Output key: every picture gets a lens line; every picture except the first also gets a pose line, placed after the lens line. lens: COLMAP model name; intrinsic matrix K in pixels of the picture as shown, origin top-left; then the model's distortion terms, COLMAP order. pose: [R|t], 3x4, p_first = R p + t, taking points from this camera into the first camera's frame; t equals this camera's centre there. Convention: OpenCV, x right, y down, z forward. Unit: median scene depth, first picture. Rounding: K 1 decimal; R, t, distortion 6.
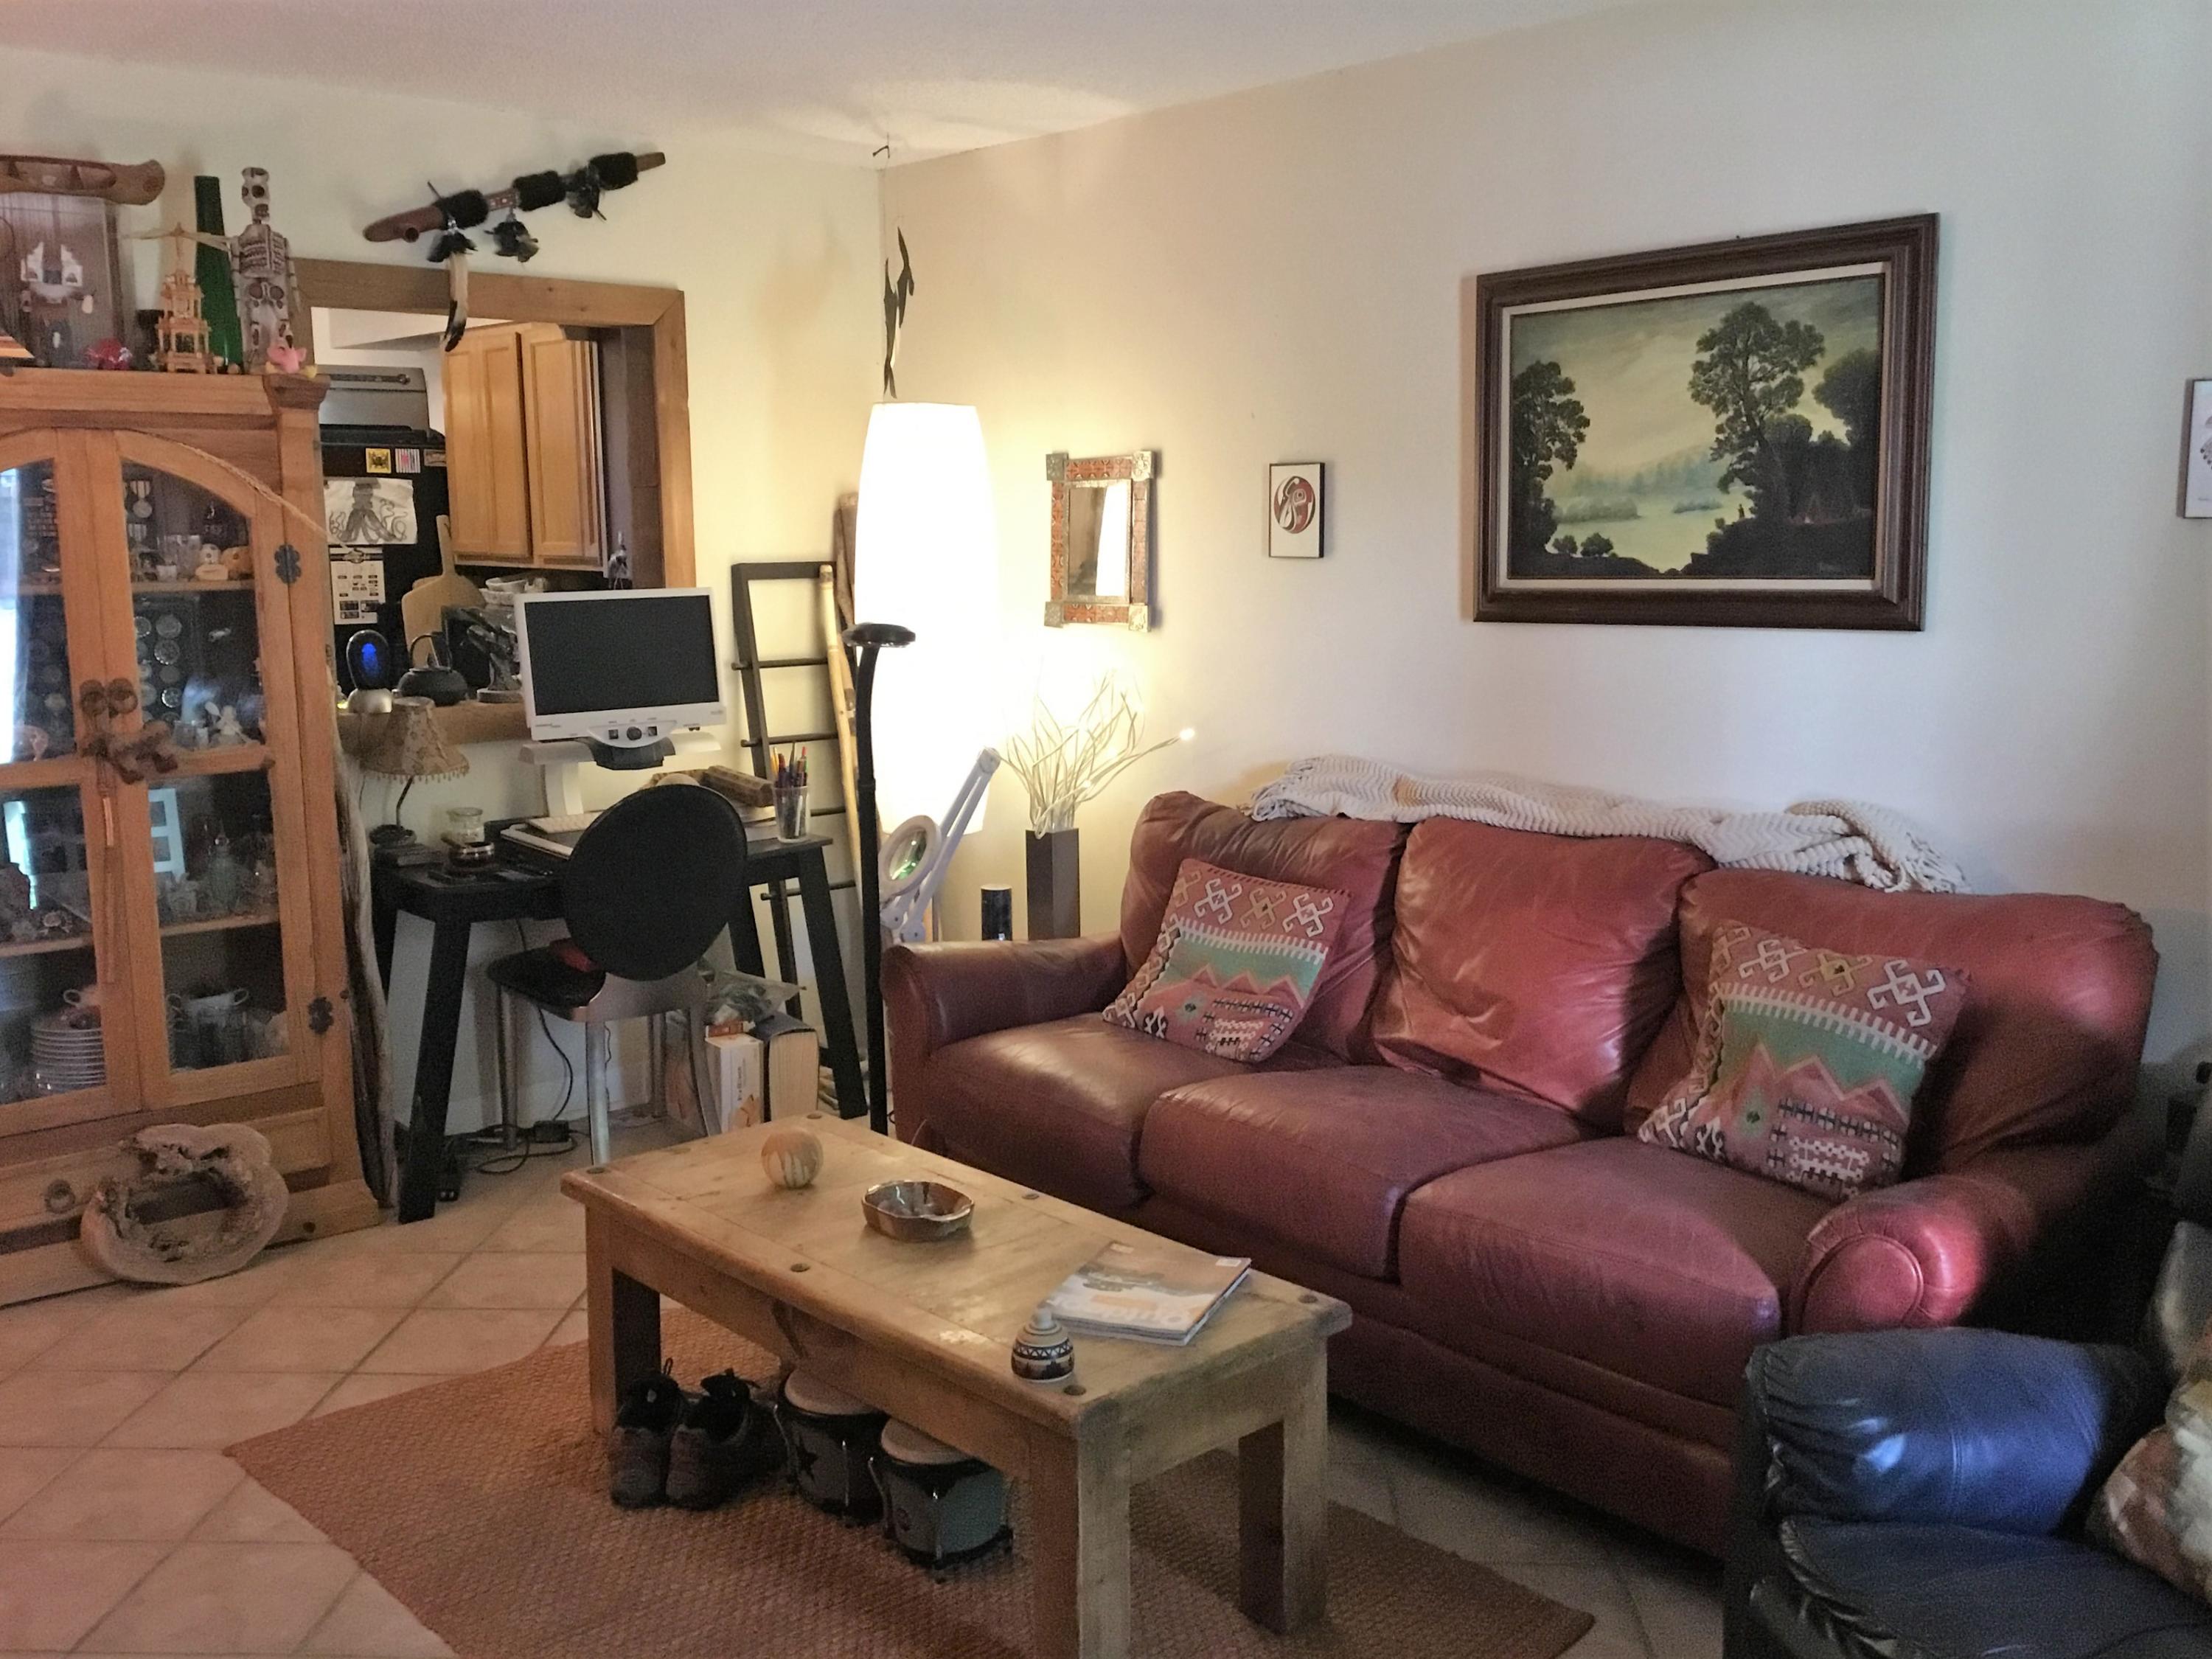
lens RADIAL K [[2045.8, 0, 1092.3], [0, 2045.8, 835.2], [0, 0, 1]] dist [0.153764, -0.279705]
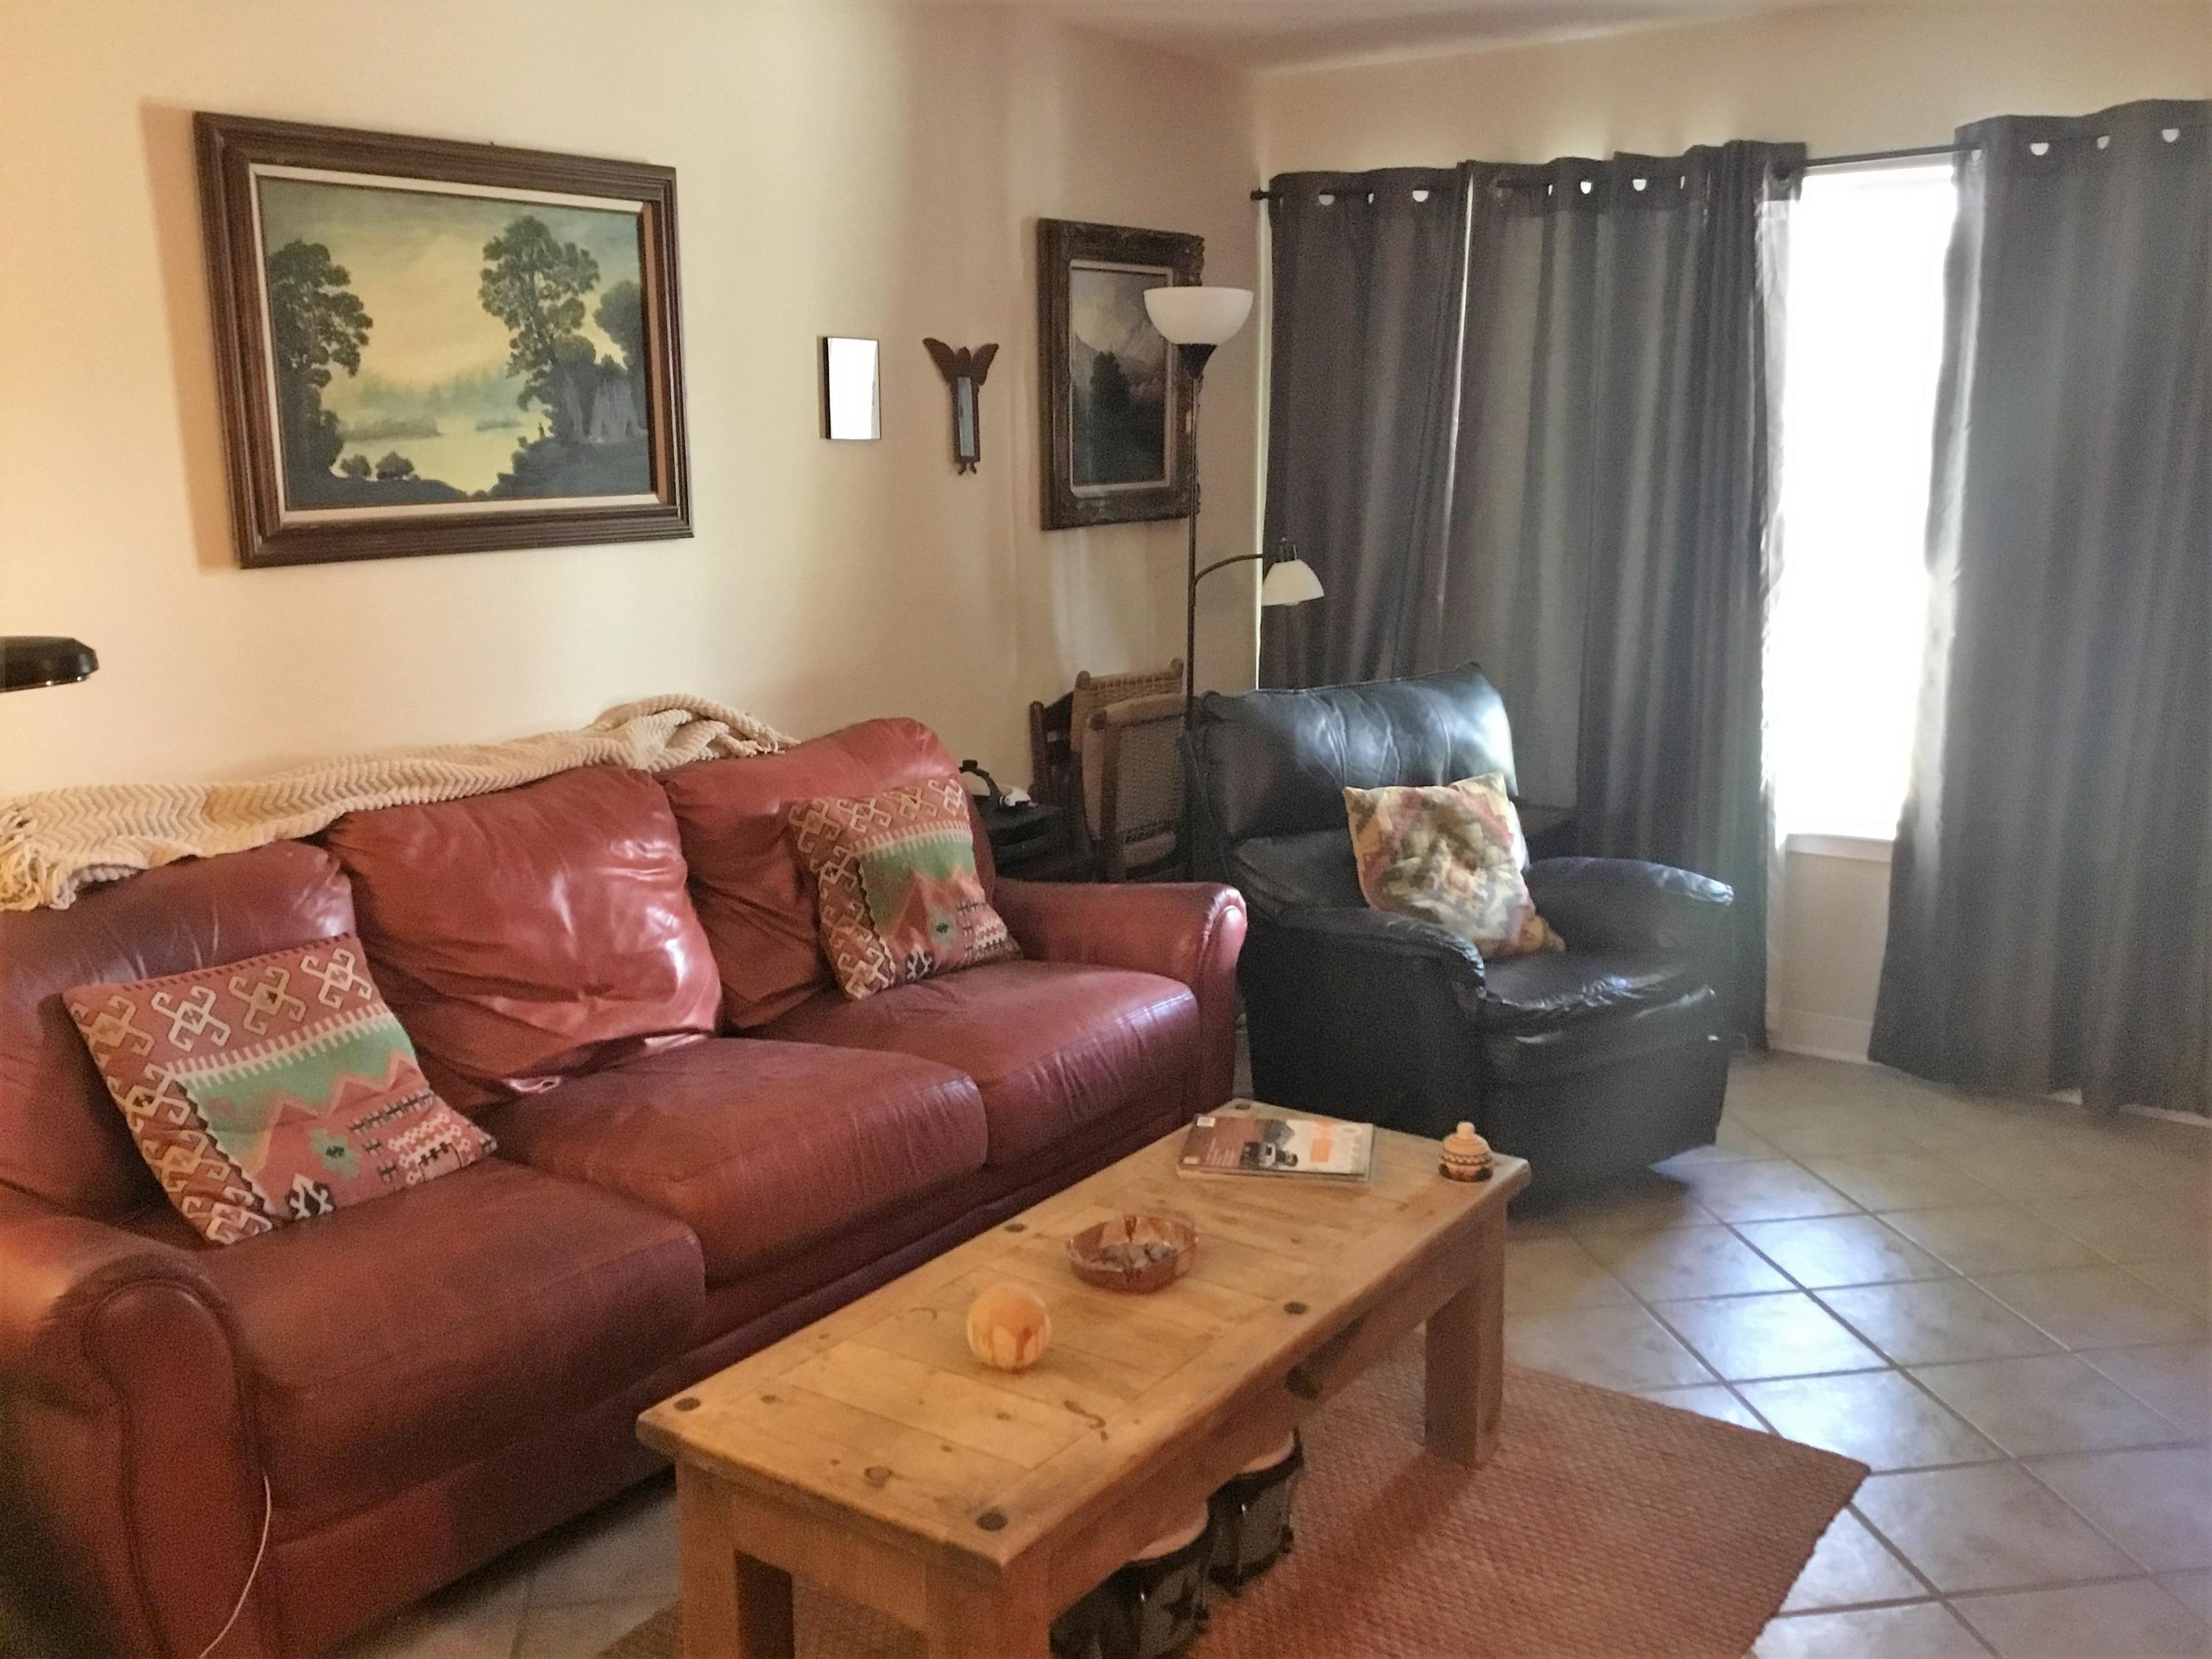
lens RADIAL K [[2045.8, 0, 1092.3], [0, 2045.8, 835.2], [0, 0, 1]] dist [0.153764, -0.279705]
pose [[-0.228082, -0.178578, 0.957125, -0.725657], [0.159596, 0.962882, 0.217684, -0.142031], [-0.960473, 0.202403, -0.191115, 0.968152]]
